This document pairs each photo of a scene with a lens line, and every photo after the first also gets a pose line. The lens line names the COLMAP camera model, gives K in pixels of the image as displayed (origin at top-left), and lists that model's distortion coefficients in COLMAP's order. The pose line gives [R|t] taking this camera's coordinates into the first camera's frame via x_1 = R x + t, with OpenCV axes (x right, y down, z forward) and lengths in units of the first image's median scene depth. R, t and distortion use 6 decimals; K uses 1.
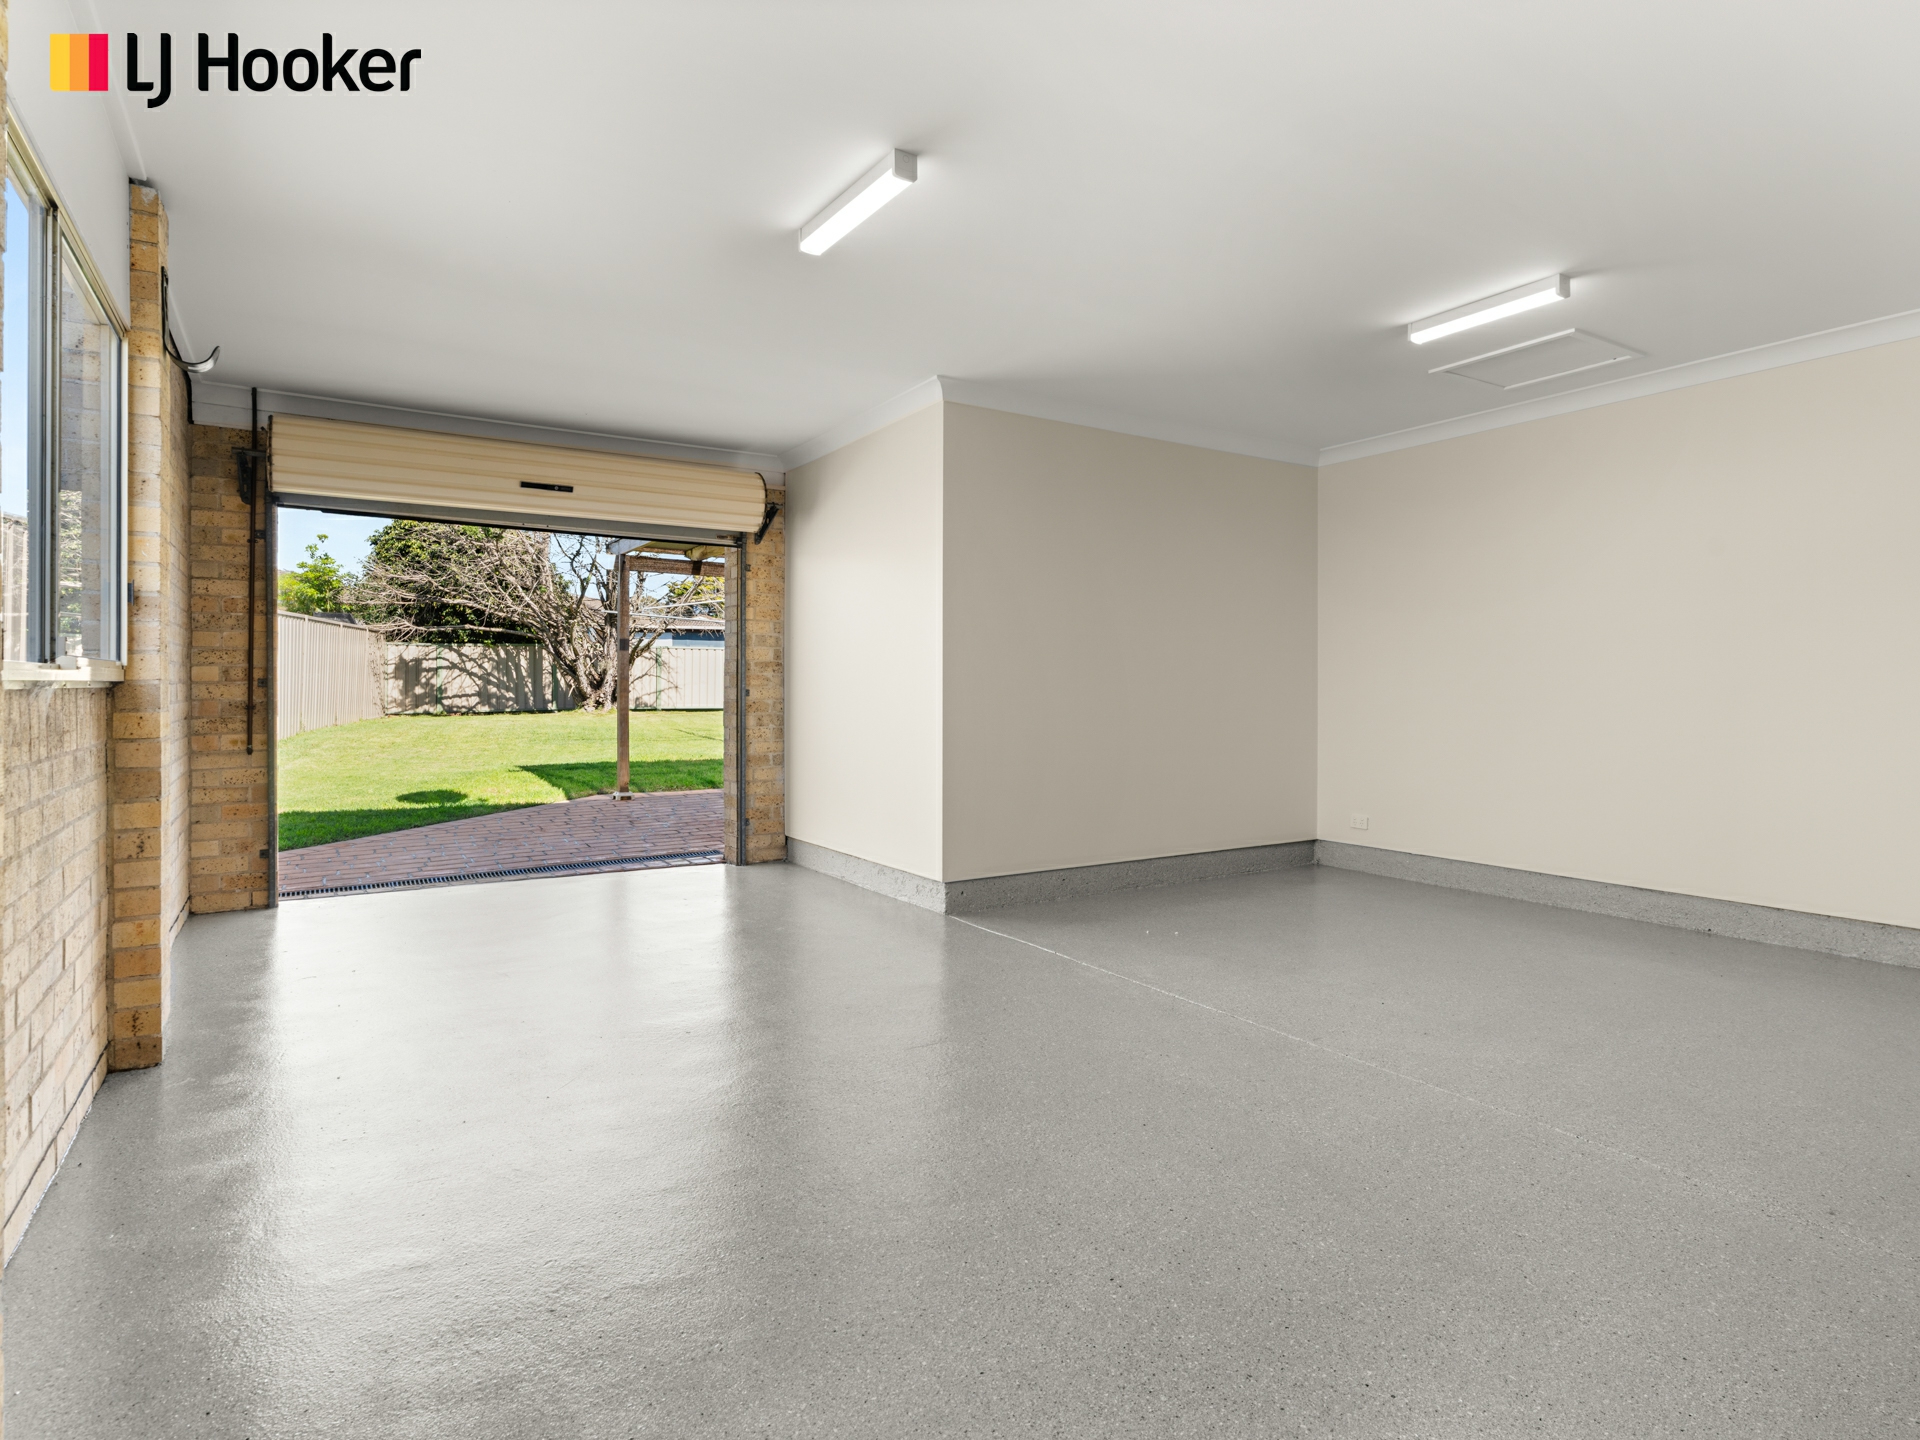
lens RADIAL K [[1017.1, 0, 941.7], [0, 1017.1, 711.5], [0, 0, 1]] dist [0.003420, 0.000590]
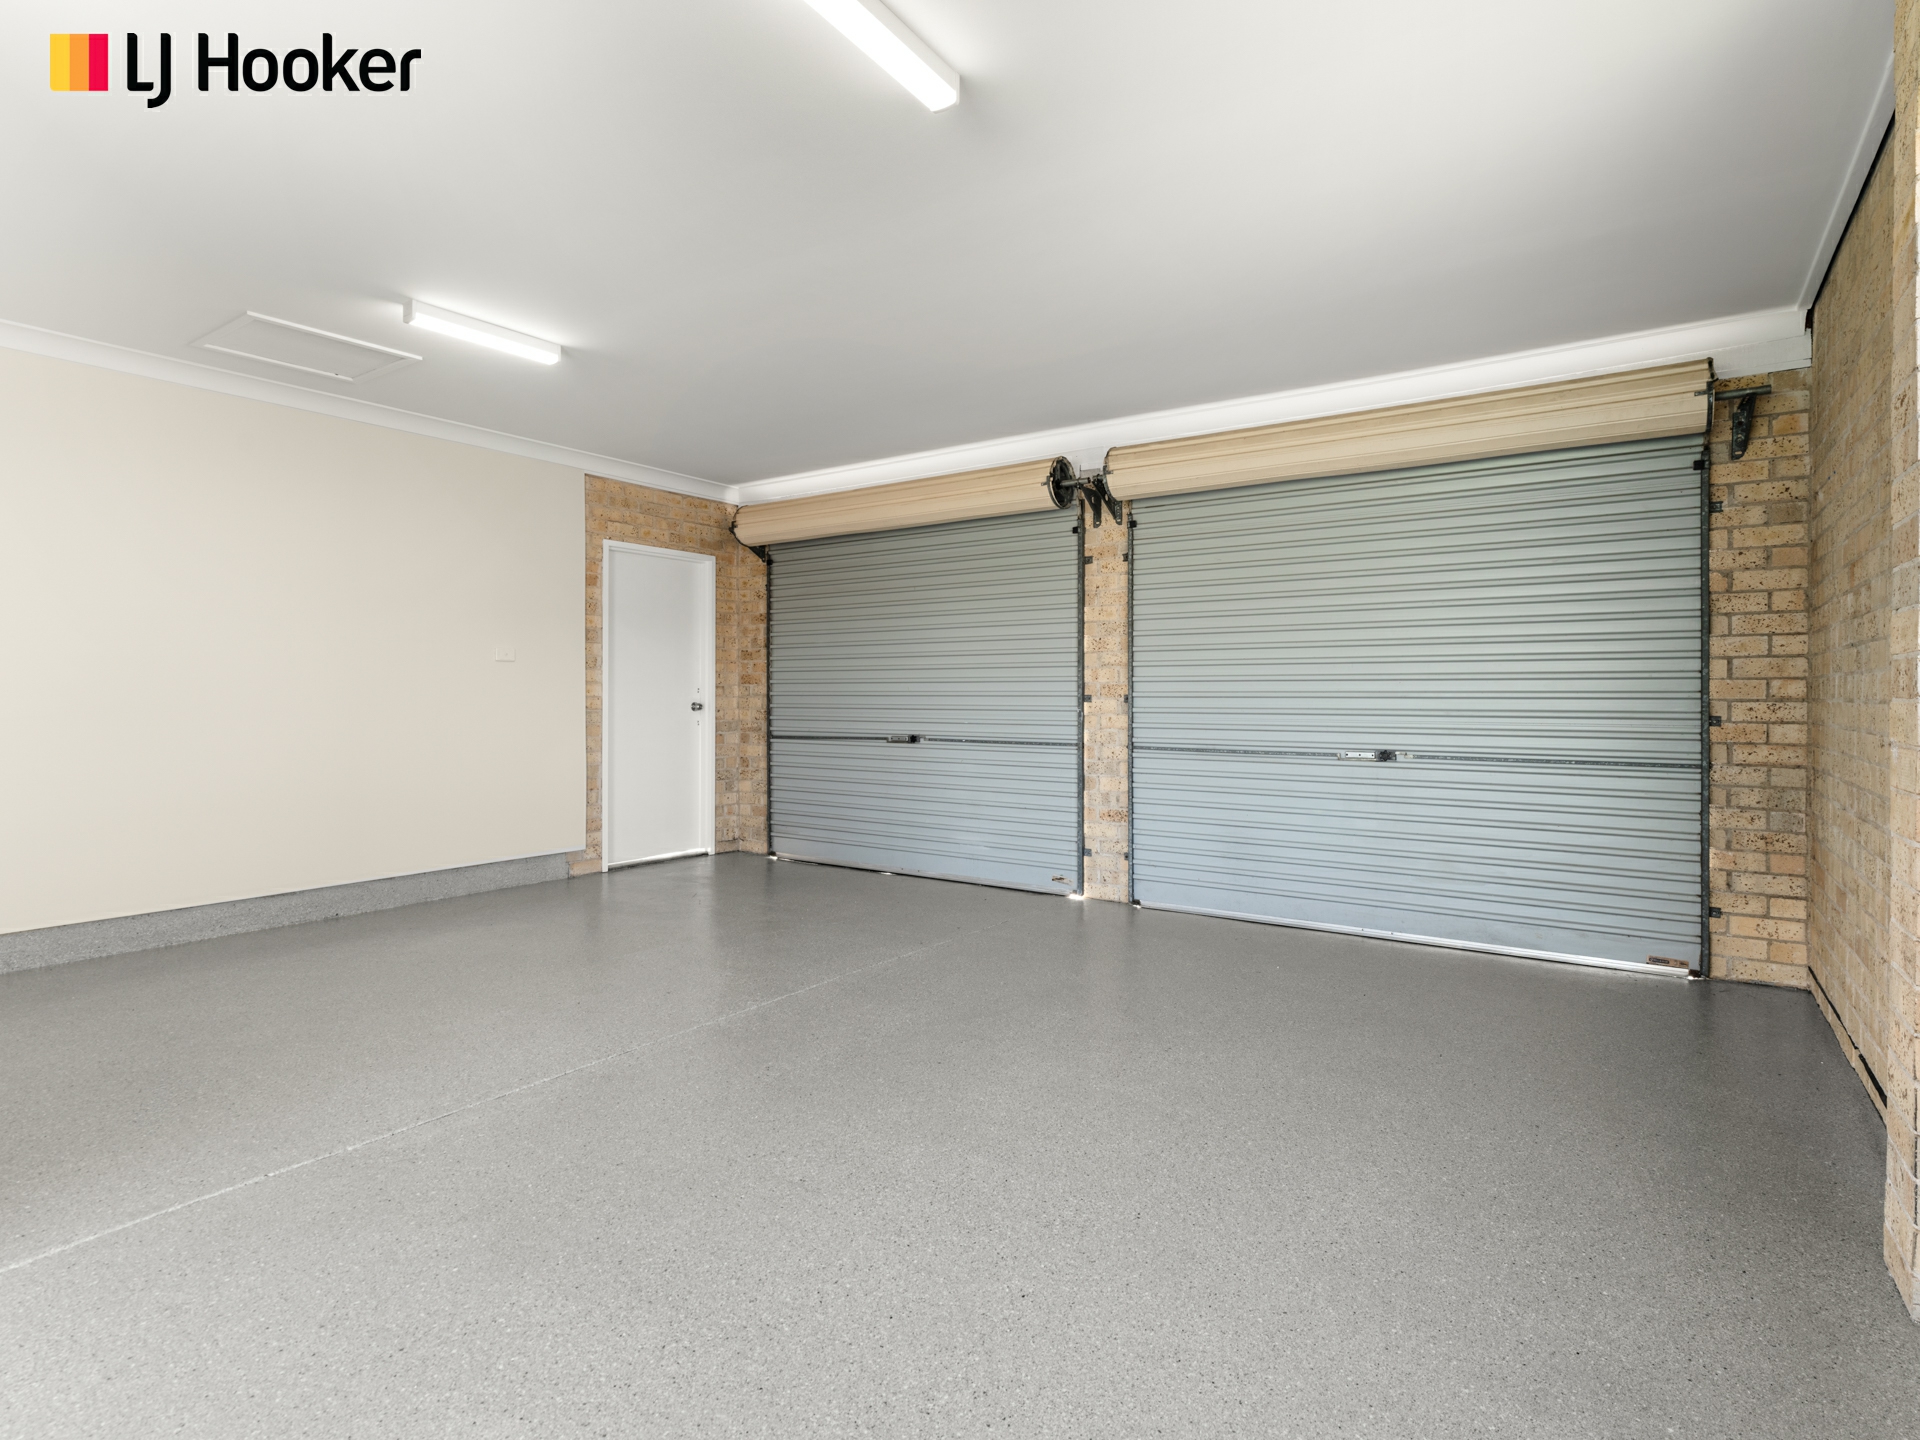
lens RADIAL K [[1017.1, 0, 940.7], [0, 1017.1, 705.1], [0, 0, 1]] dist [0.003420, 0.000590]
pose [[-0.390325, -0.012911, 0.920587, -0.523003], [0.016997, 0.999630, 0.021226, -0.024625], [-0.920520, 0.023933, -0.389961, 0.843078]]
